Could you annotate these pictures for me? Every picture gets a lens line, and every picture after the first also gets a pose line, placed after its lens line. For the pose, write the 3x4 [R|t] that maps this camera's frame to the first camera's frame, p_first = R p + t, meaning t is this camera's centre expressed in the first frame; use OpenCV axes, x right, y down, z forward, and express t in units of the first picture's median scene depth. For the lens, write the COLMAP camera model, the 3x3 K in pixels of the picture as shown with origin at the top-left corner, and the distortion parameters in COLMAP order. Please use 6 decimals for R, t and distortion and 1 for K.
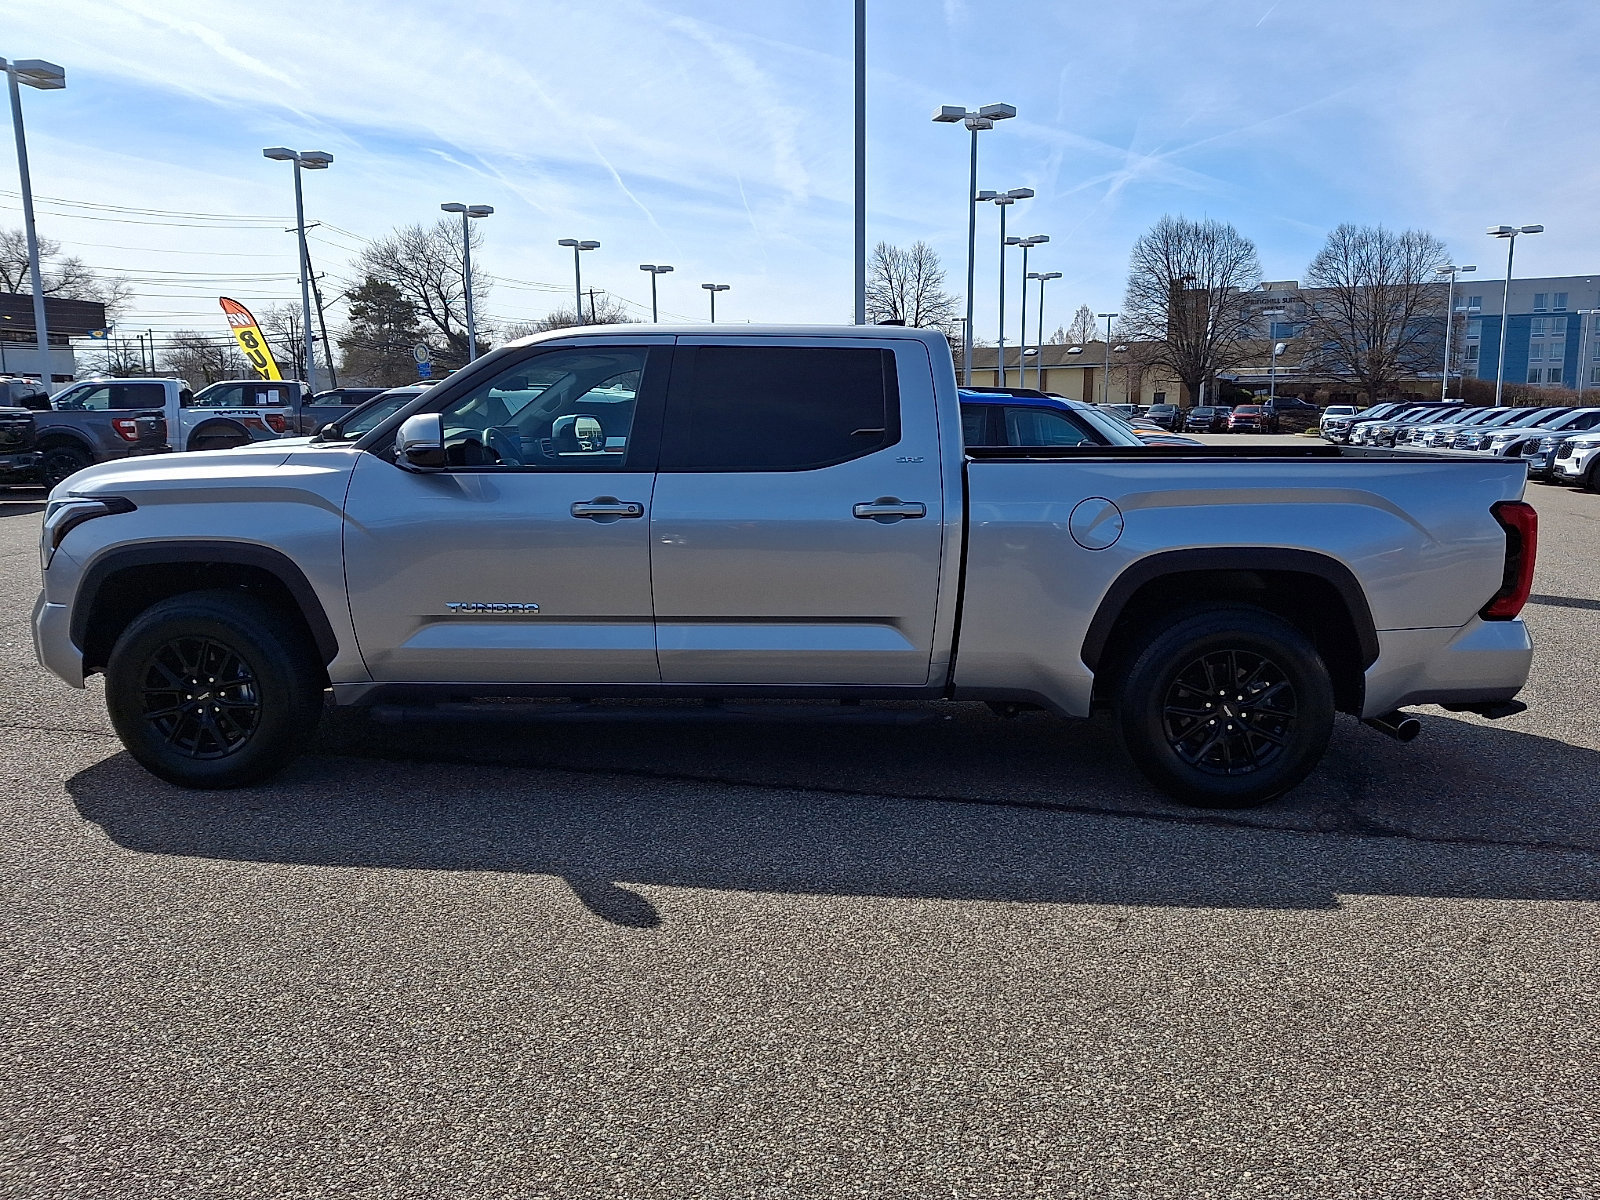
lens RADIAL K [[1174.5, 0, 800.0], [0, 1174.5, 600.0], [0, 0, 1]] dist [0.057666, -0.001484]
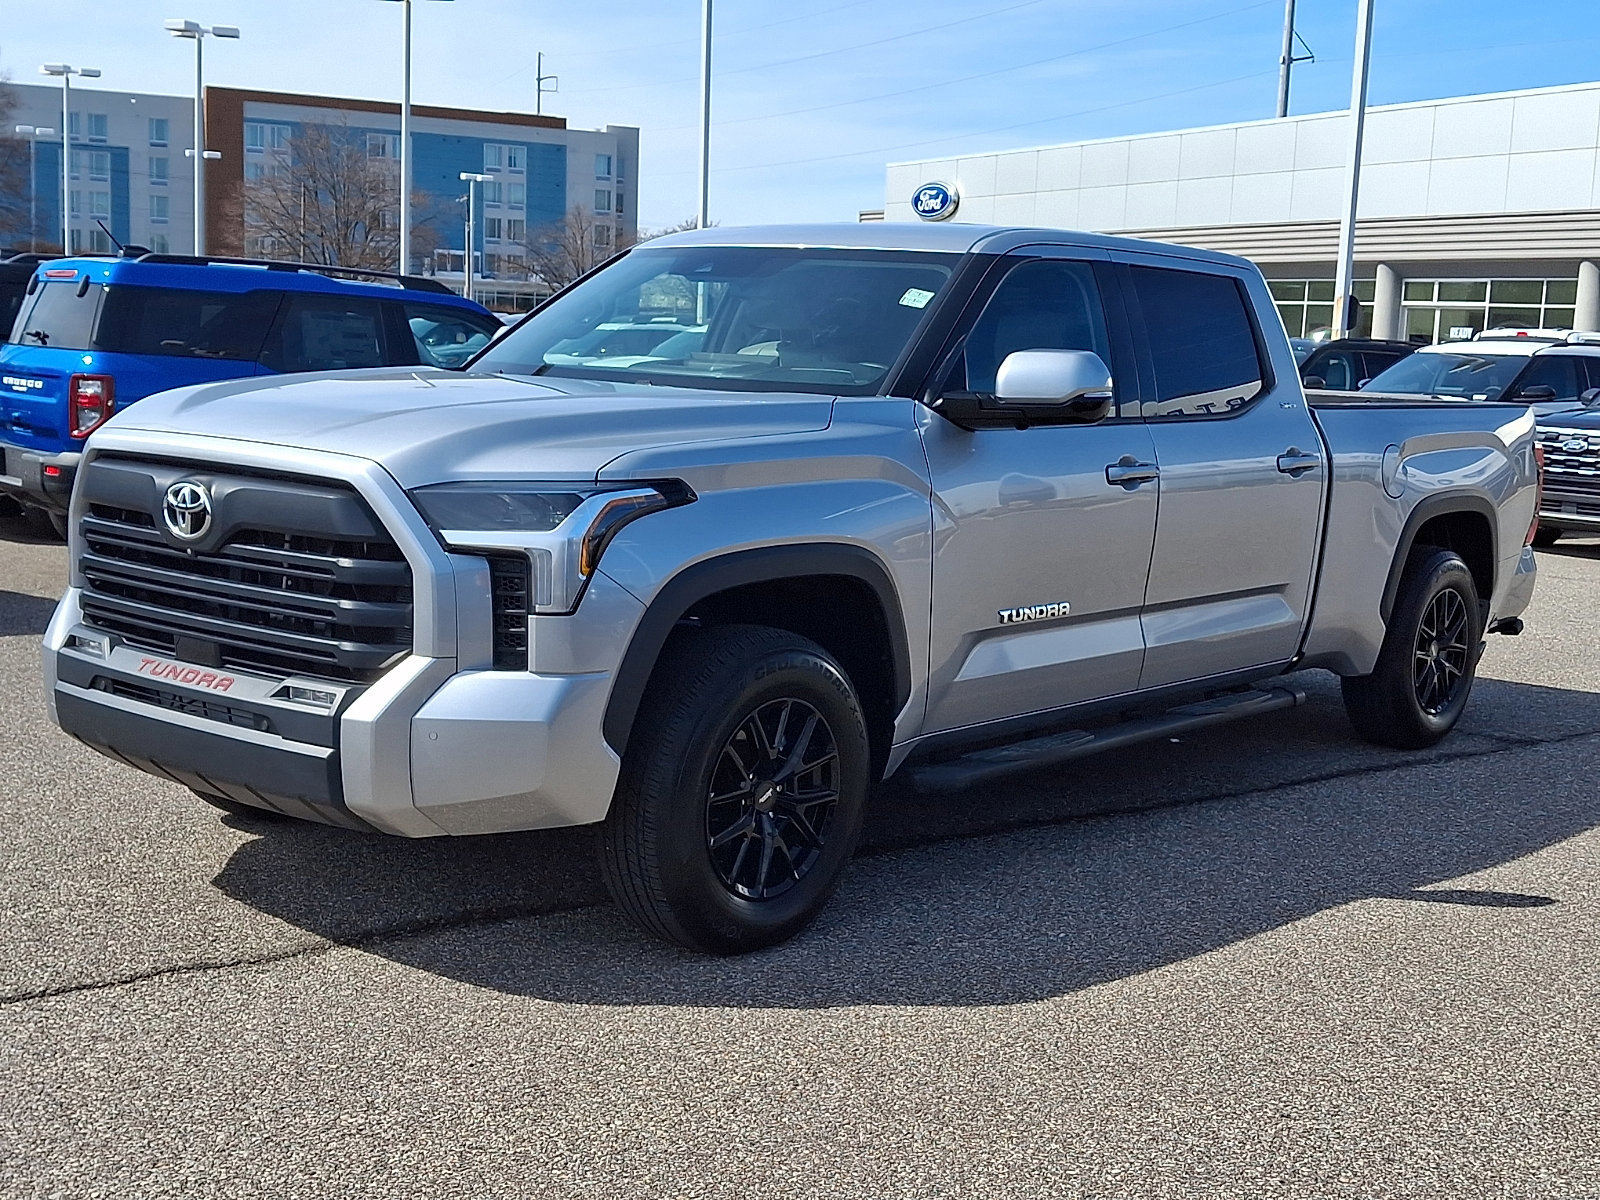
lens RADIAL K [[2066.0, 0, 840.2], [0, 2066.0, 592.4], [0, 0, 1]] dist [0.229019, -0.655332]
pose [[0.596439, -0.078883, 0.798773, -1.338124], [0.086635, 0.995672, 0.033639, -0.058702], [-0.797970, 0.049138, 0.600691, 0.313737]]
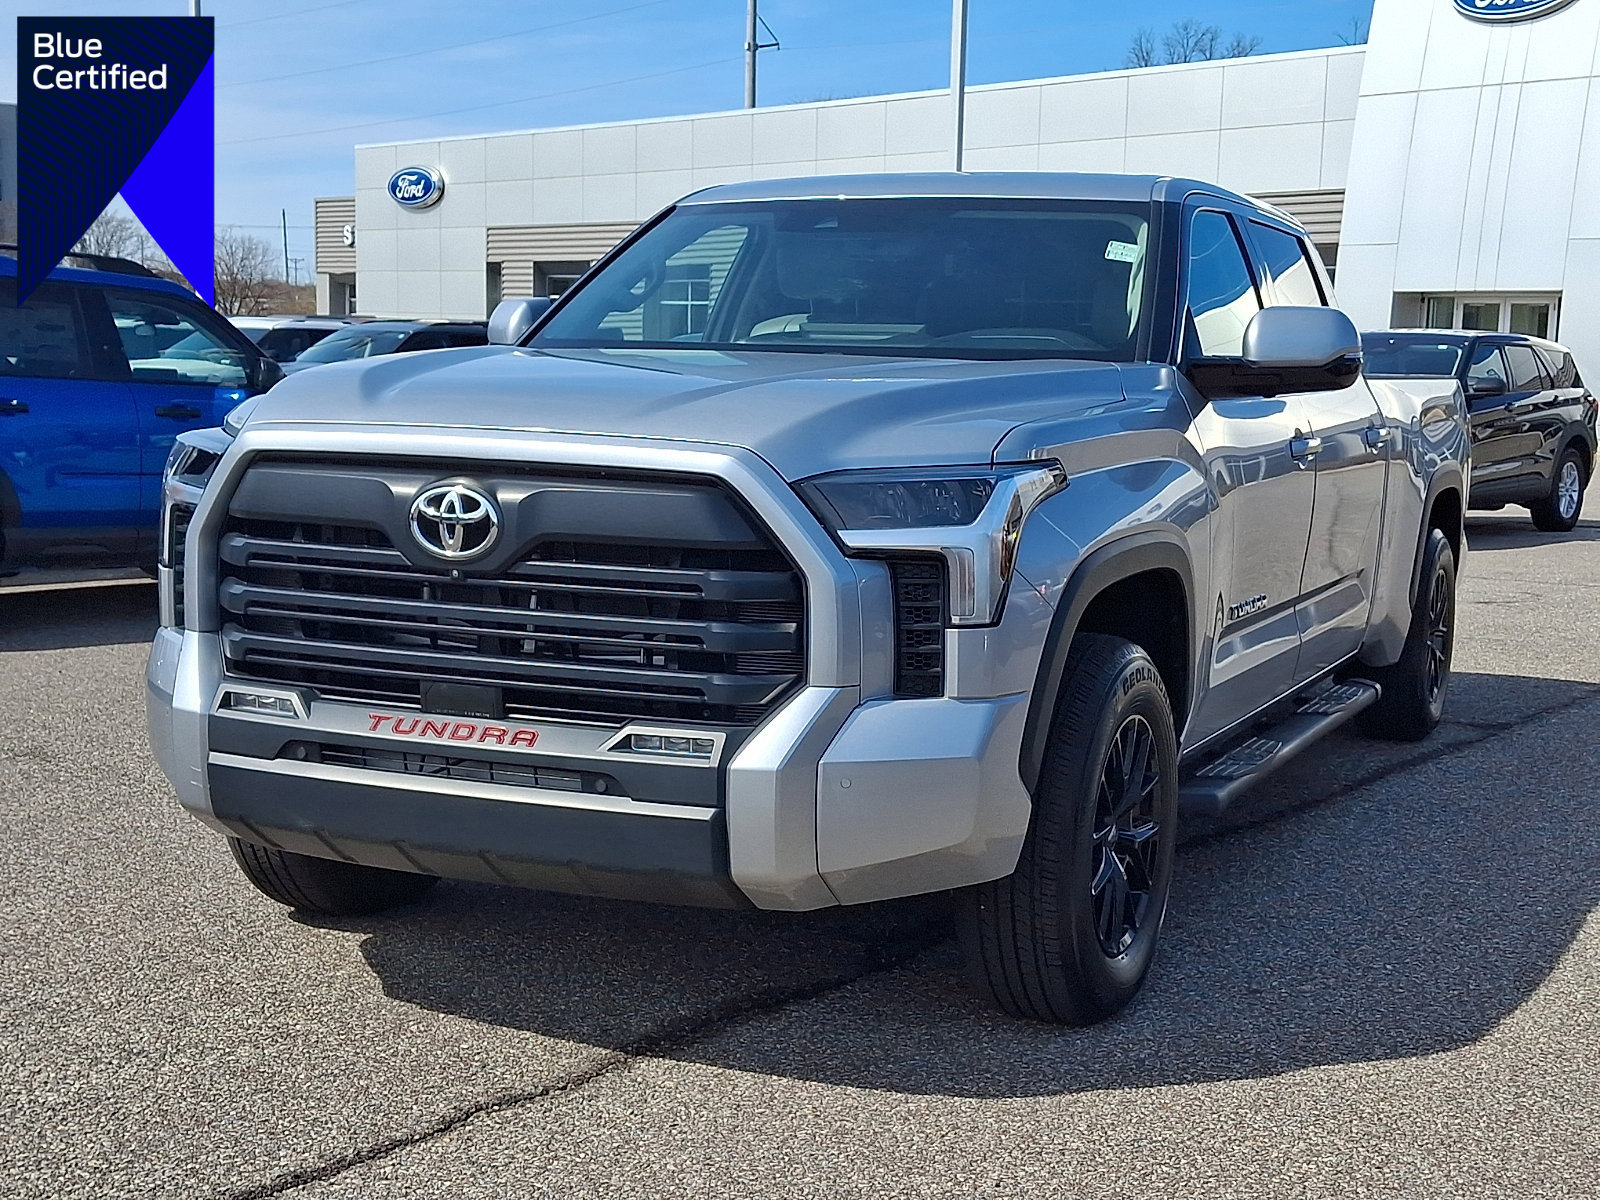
lens RADIAL K [[2208.8, 0, 842.1], [0, 2208.8, 604.2], [0, 0, 1]] dist [0.245700, -0.811910]
pose [[0.357181, -0.098845, 0.928790, -1.453691], [0.124401, 0.990560, 0.057578, -0.092044], [-0.925714, 0.094977, 0.366105, 0.746878]]
